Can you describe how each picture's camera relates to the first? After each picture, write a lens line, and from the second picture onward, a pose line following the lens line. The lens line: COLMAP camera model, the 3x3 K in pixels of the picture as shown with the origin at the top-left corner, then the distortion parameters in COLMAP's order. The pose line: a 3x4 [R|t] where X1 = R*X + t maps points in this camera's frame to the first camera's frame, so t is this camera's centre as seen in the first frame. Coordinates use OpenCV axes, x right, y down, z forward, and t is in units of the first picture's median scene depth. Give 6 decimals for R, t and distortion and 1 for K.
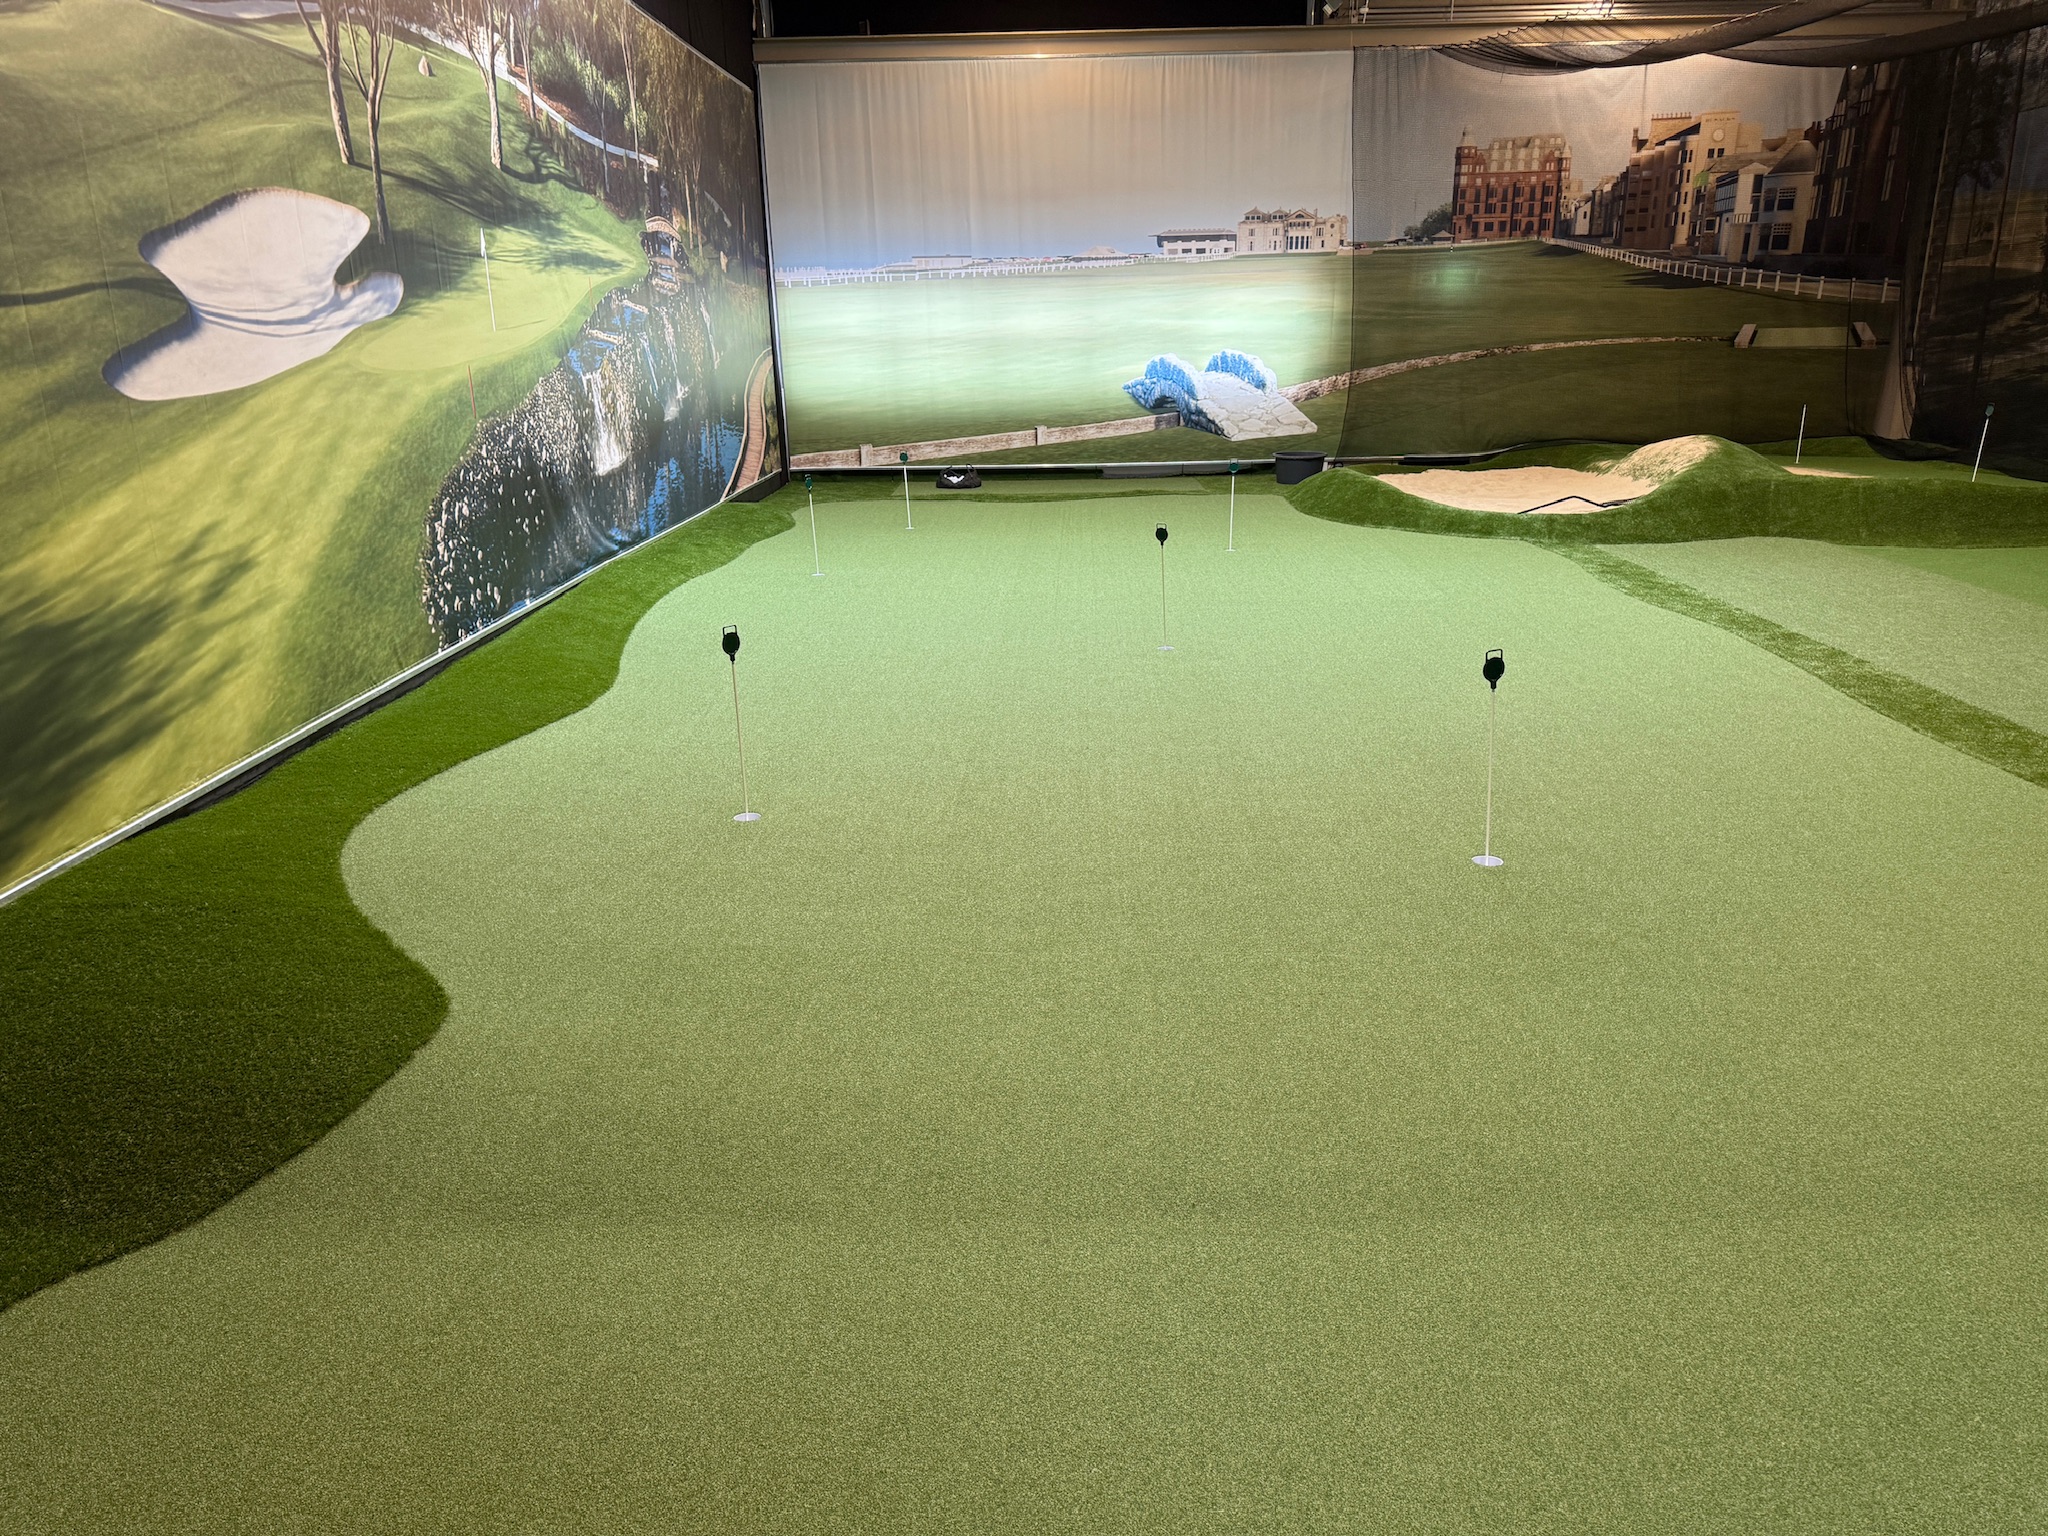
lens RADIAL K [[1500.1, 0, 1030.6], [0, 1500.1, 774.3], [0, 0, 1]] dist [0.040364, -0.028490]
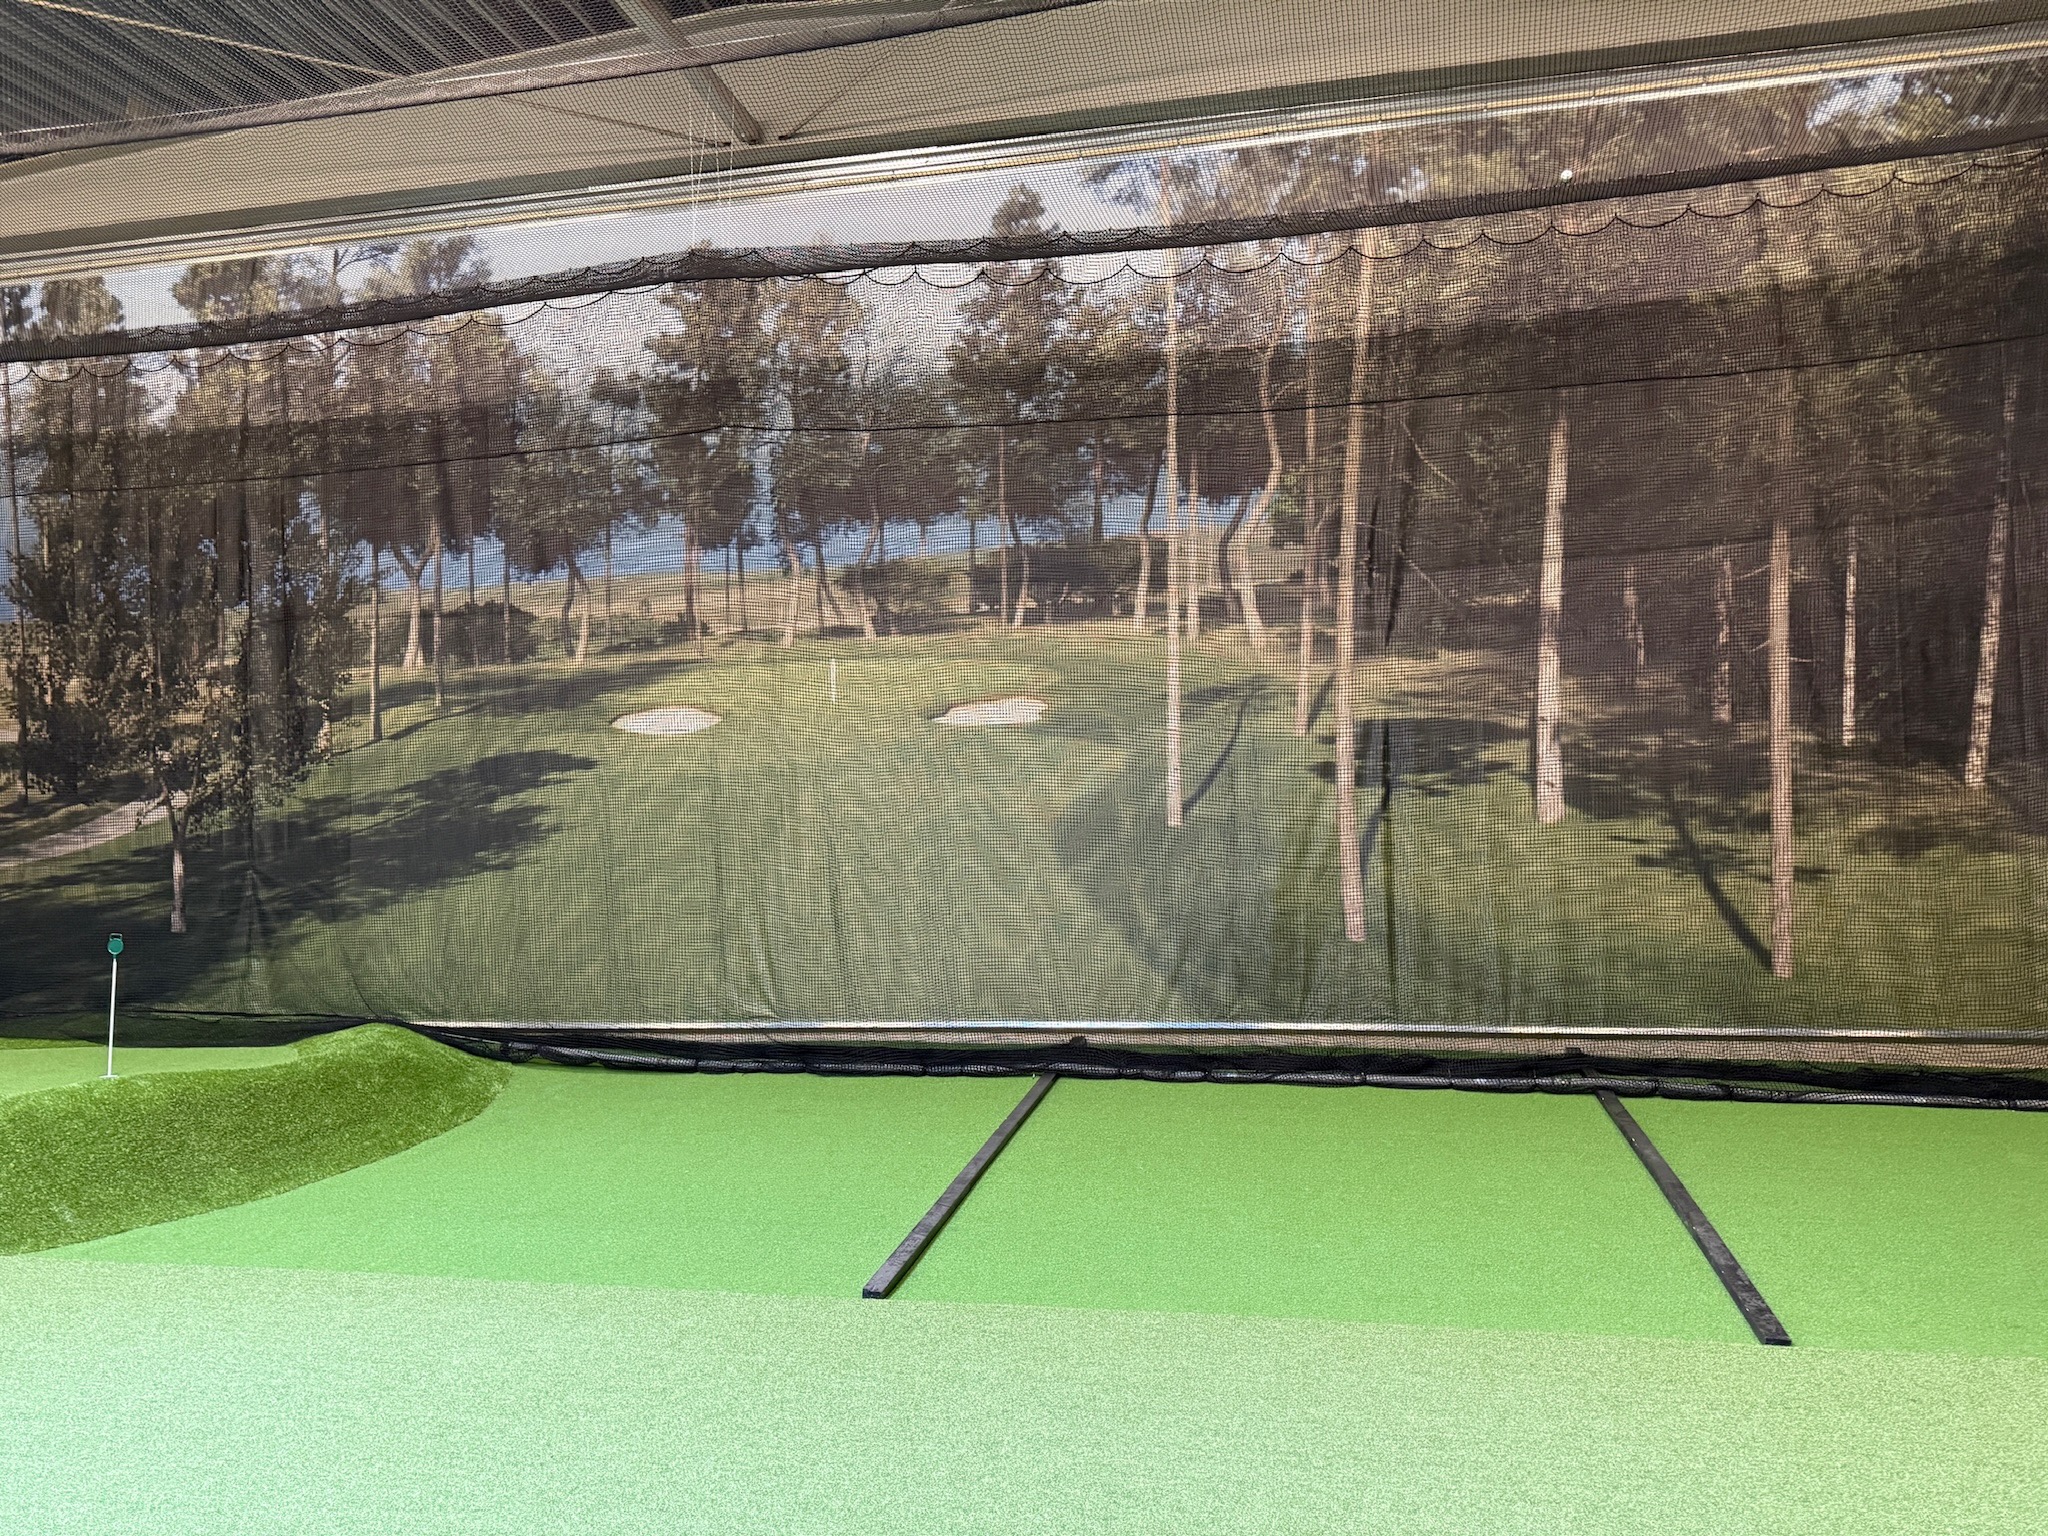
lens RADIAL K [[1500.1, 0, 1021.6], [0, 1500.1, 771.3], [0, 0, 1]] dist [0.040364, -0.028490]
pose [[0.224319, 0.023422, 0.974234, 0.105350], [0.309446, 0.946260, -0.094000, -0.108891], [-0.924080, 0.322559, 0.205016, 0.418833]]
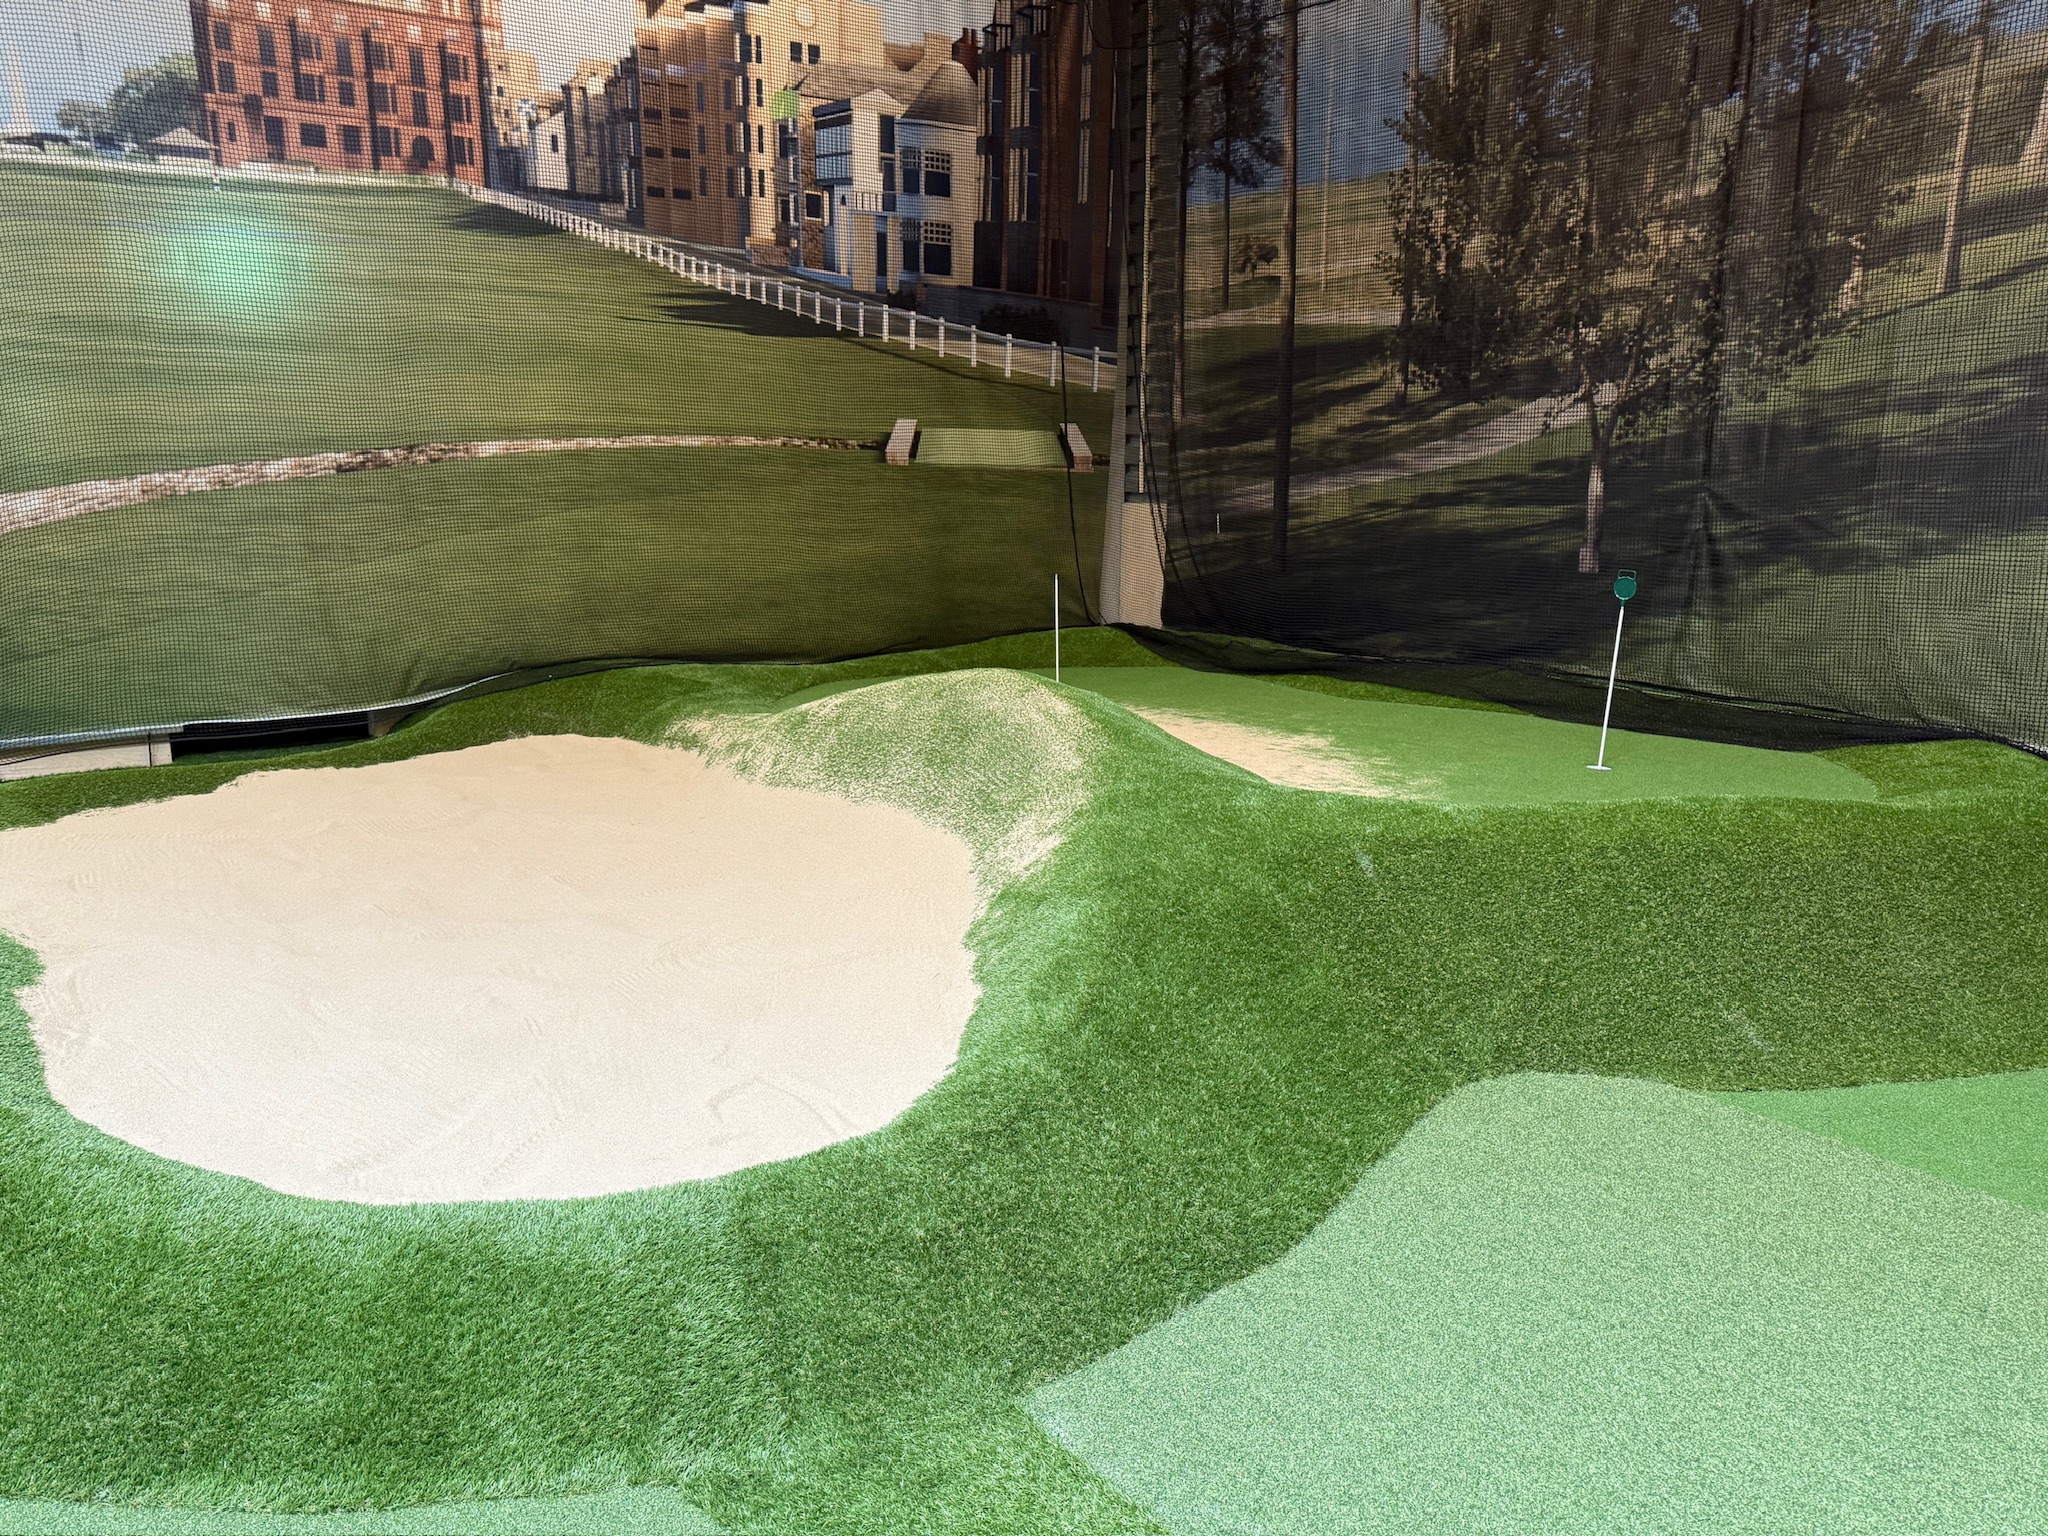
lens RADIAL K [[1500.1, 0, 1020.8], [0, 1500.1, 769.9], [0, 0, 1]] dist [0.040364, -0.028490]
pose [[0.787739, -0.106268, 0.606774, 0.194377], [0.169503, 0.984377, -0.047656, -0.155515], [-0.592230, 0.140390, 0.793445, 0.612283]]
